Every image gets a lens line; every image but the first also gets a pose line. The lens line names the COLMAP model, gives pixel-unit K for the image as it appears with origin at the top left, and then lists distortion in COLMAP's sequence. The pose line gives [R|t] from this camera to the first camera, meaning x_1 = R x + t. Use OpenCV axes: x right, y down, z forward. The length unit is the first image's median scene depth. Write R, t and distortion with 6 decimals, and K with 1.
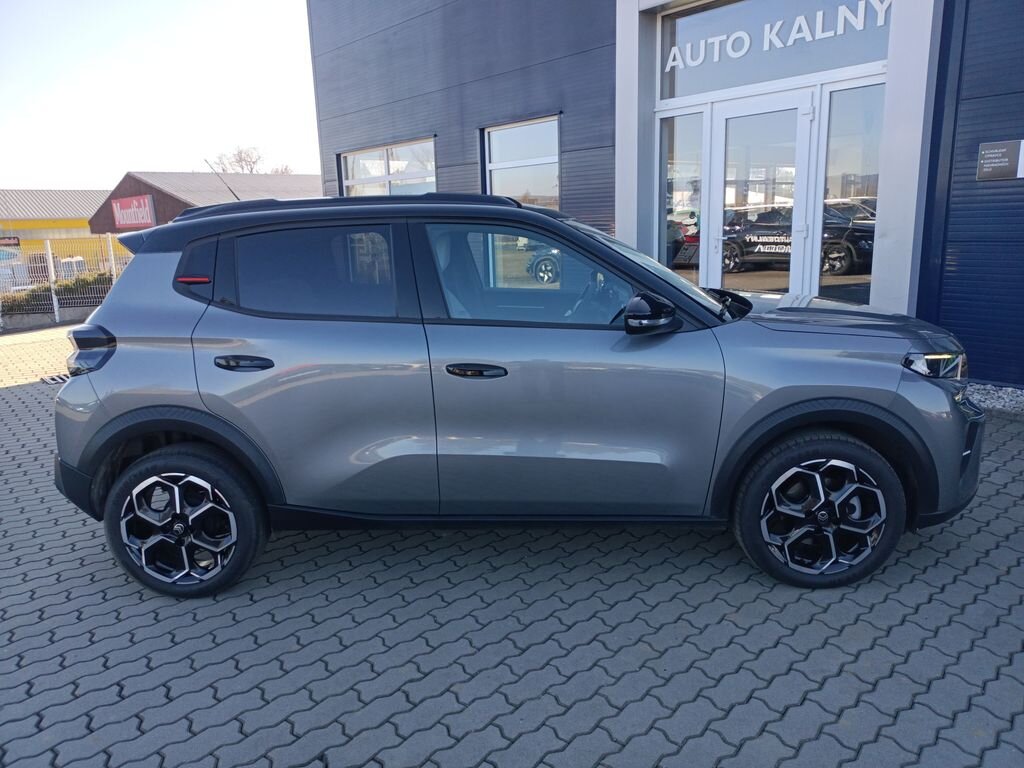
lens RADIAL K [[743.5, 0, 520.7], [0, 743.5, 378.8], [0, 0, 1]] dist [0.019731, -0.014384]
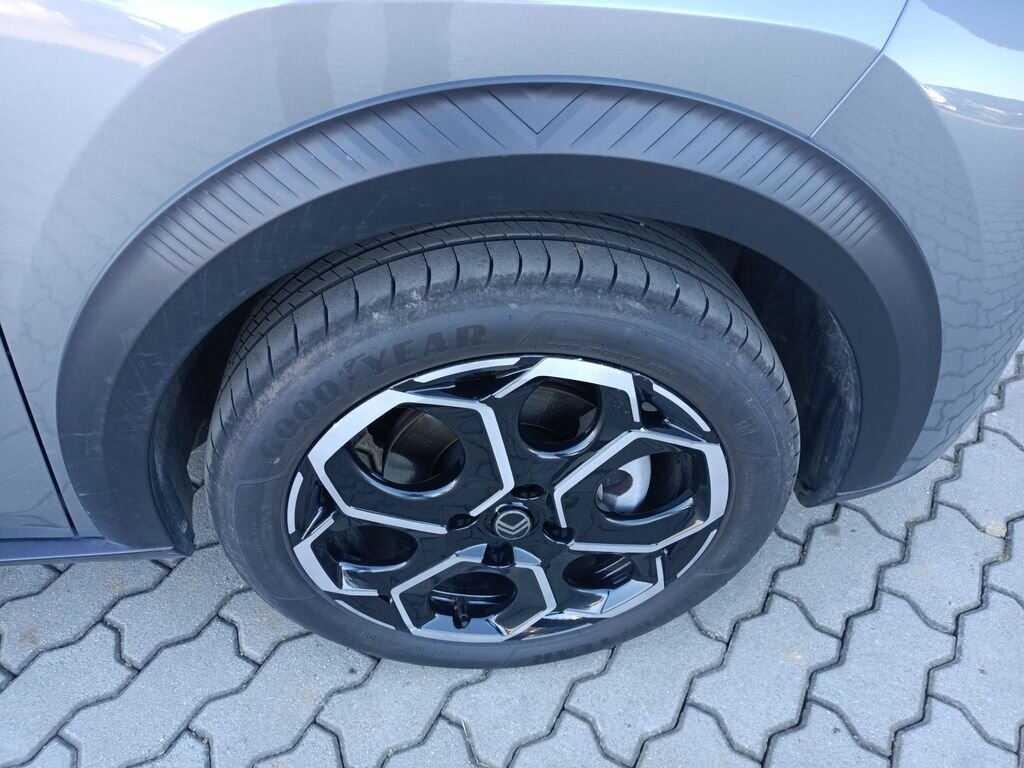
lens RADIAL K [[743.5, 0, 509.9], [0, 743.5, 385.2], [0, 0, 1]] dist [0.019731, -0.014384]
pose [[0.991953, -0.042378, 0.119308, 0.179284], [-0.022272, 0.869219, 0.493925, -0.000245], [-0.124636, -0.492608, 0.861280, 0.376601]]
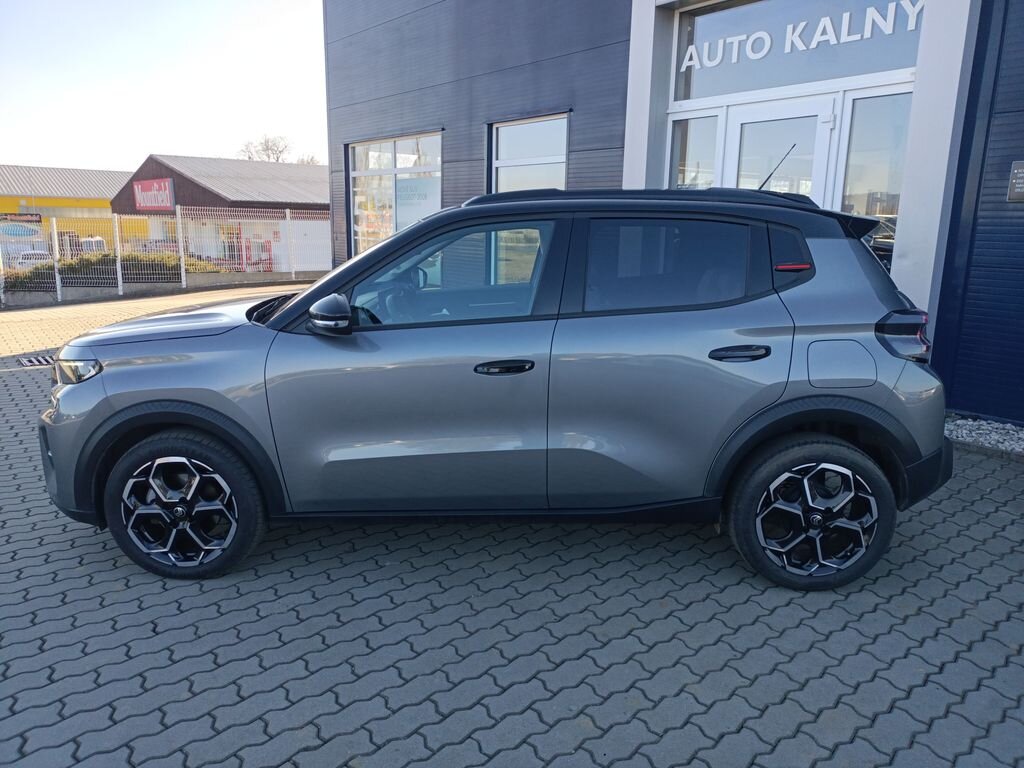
lens RADIAL K [[743.5, 0, 517.5], [0, 743.5, 379.8], [0, 0, 1]] dist [0.019731, -0.014384]
pose [[0.998290, 0.053999, -0.022389, 0.035280], [-0.054002, 0.998541, 0.000435, -0.012072], [0.022380, 0.000775, 0.999749, 0.057388]]
